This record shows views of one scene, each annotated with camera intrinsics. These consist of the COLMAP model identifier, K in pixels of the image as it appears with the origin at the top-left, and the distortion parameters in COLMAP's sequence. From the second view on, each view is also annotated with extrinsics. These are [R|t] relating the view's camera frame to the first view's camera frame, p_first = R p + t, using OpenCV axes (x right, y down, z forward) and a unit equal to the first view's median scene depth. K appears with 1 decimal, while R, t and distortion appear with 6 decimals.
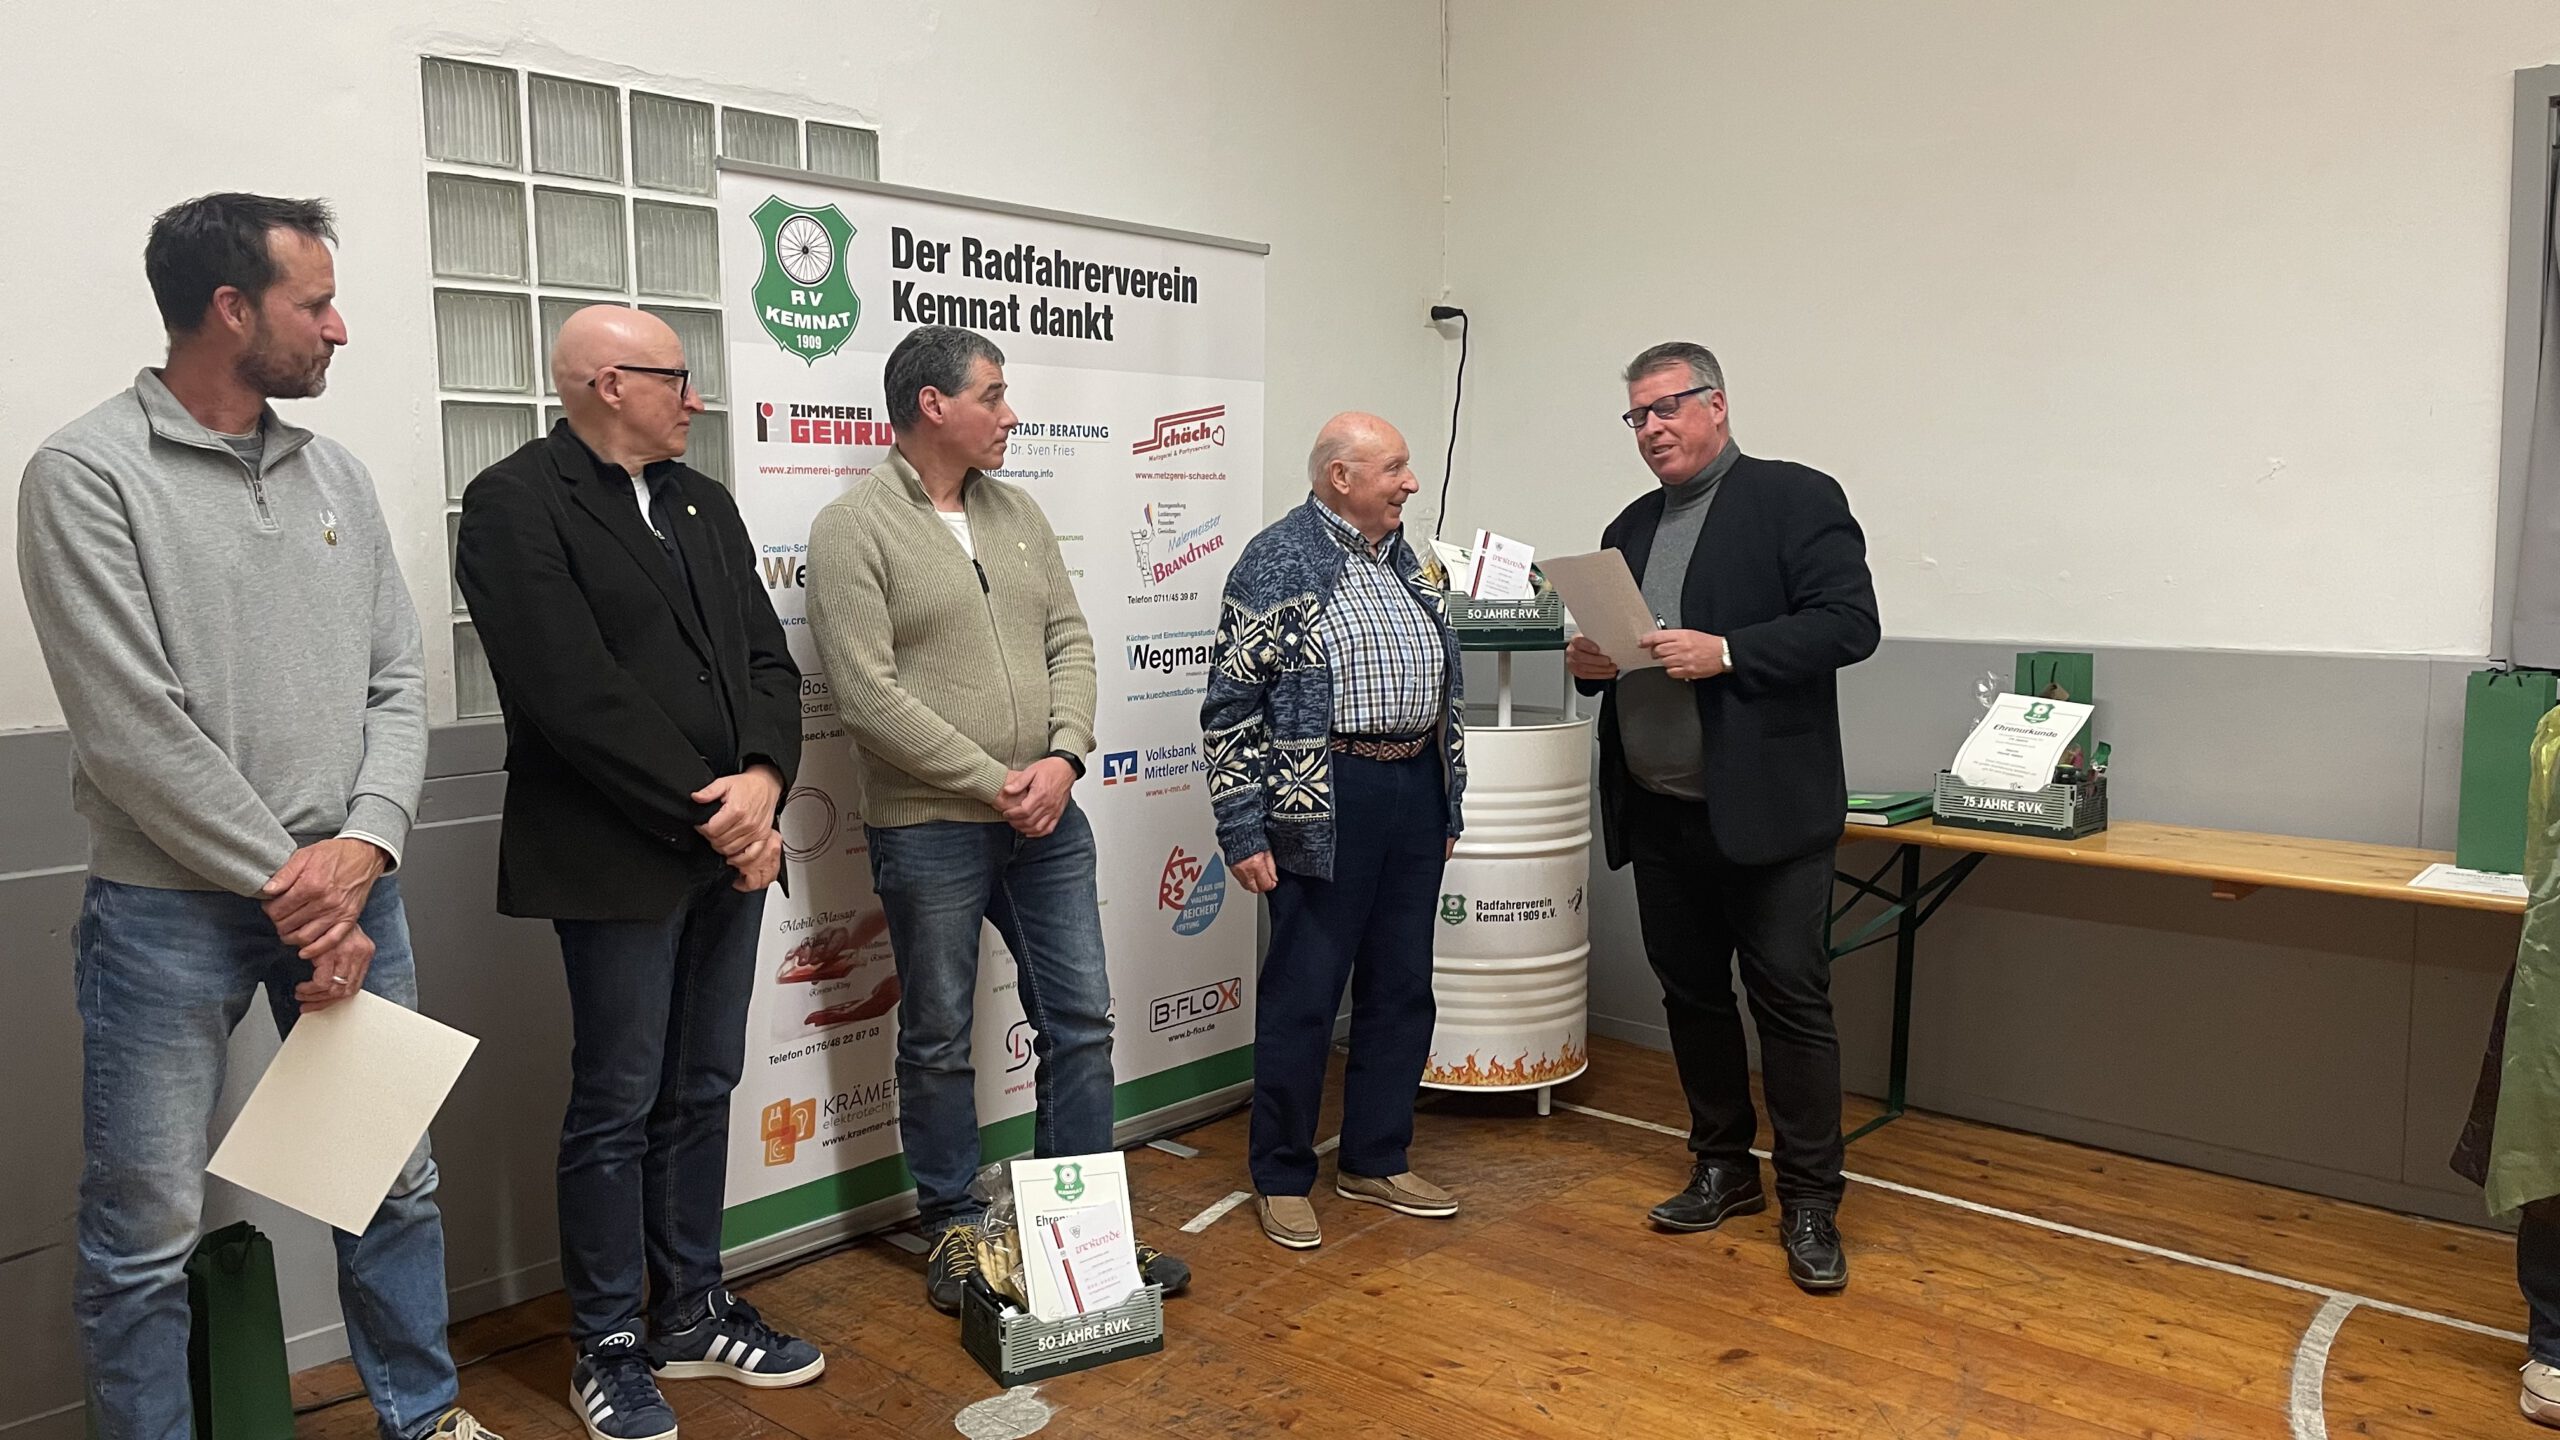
lens RADIAL K [[1922.1, 0, 1258.7], [0, 1922.1, 713.0], [0, 0, 1]] dist [0.088649, -0.131589]
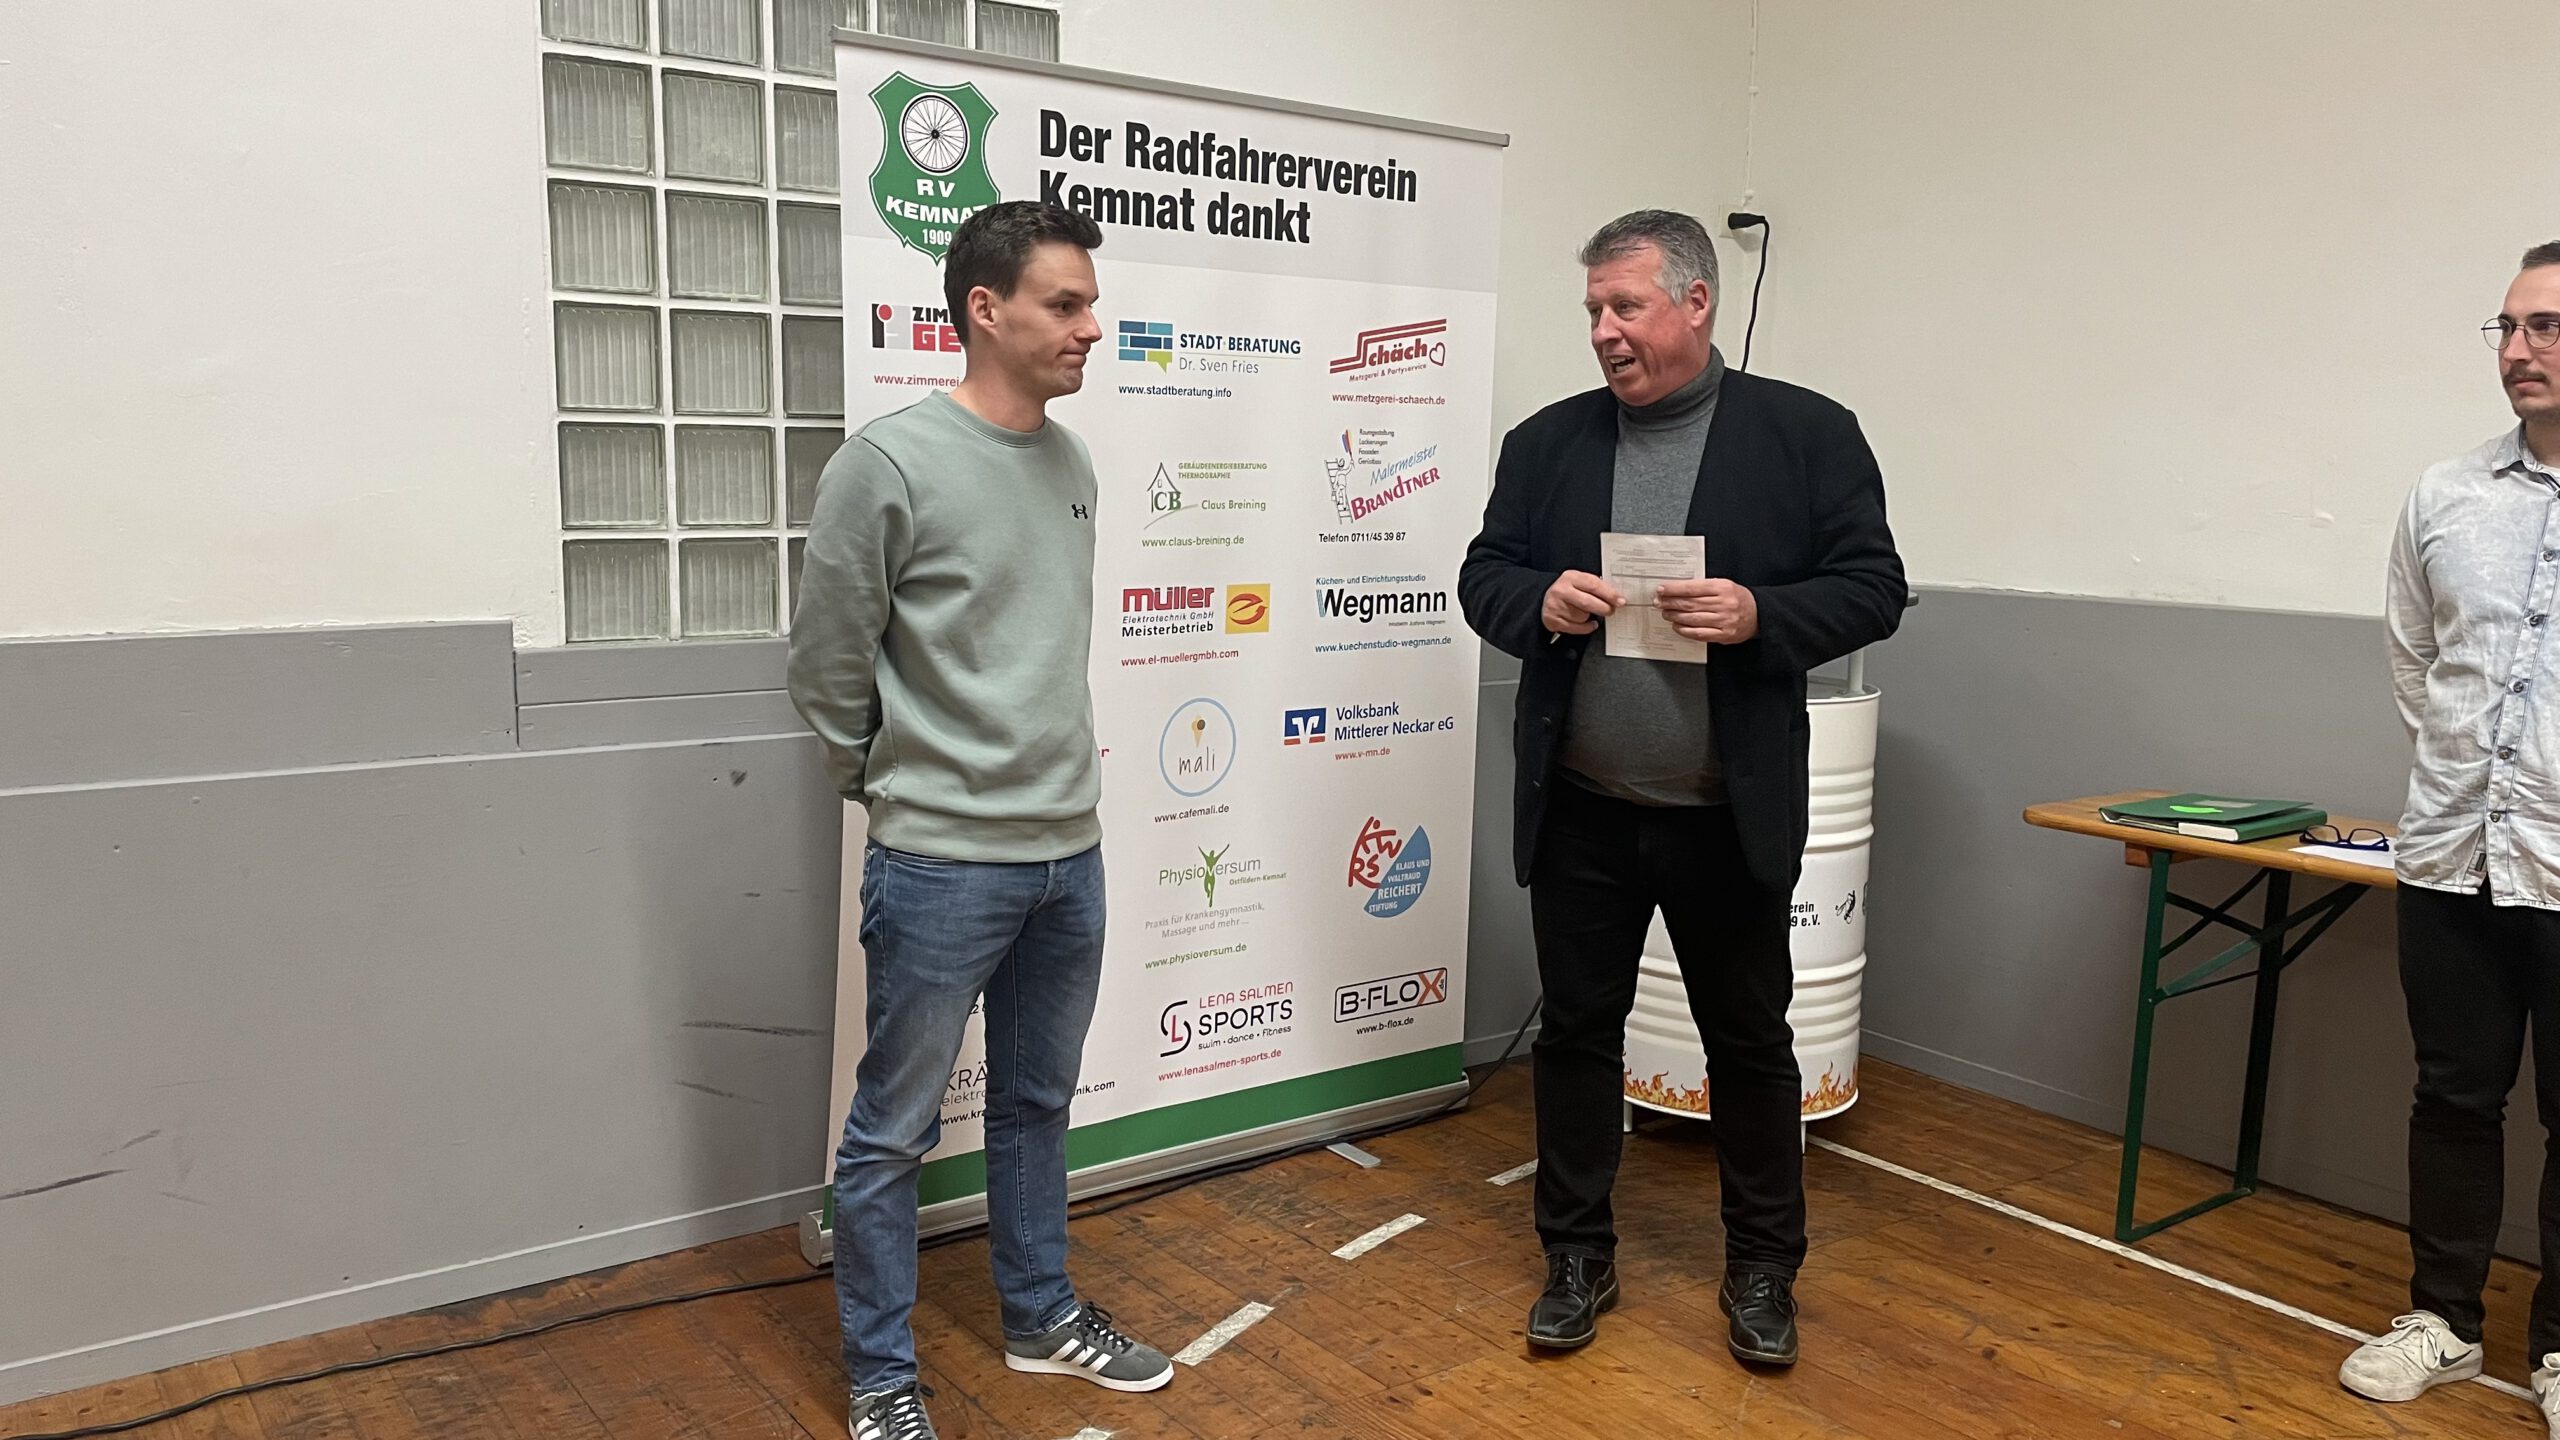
lens RADIAL K [[1917.7, 0, 1245.6], [0, 1917.7, 697.8], [0, 0, 1]] dist [0.089045, -0.128630]
pose [[0.978005, 0.043244, -0.204051, 0.092120], [-0.039706, 0.998982, 0.021404, -0.002985], [0.204769, -0.012831, 0.978726, 0.138760]]
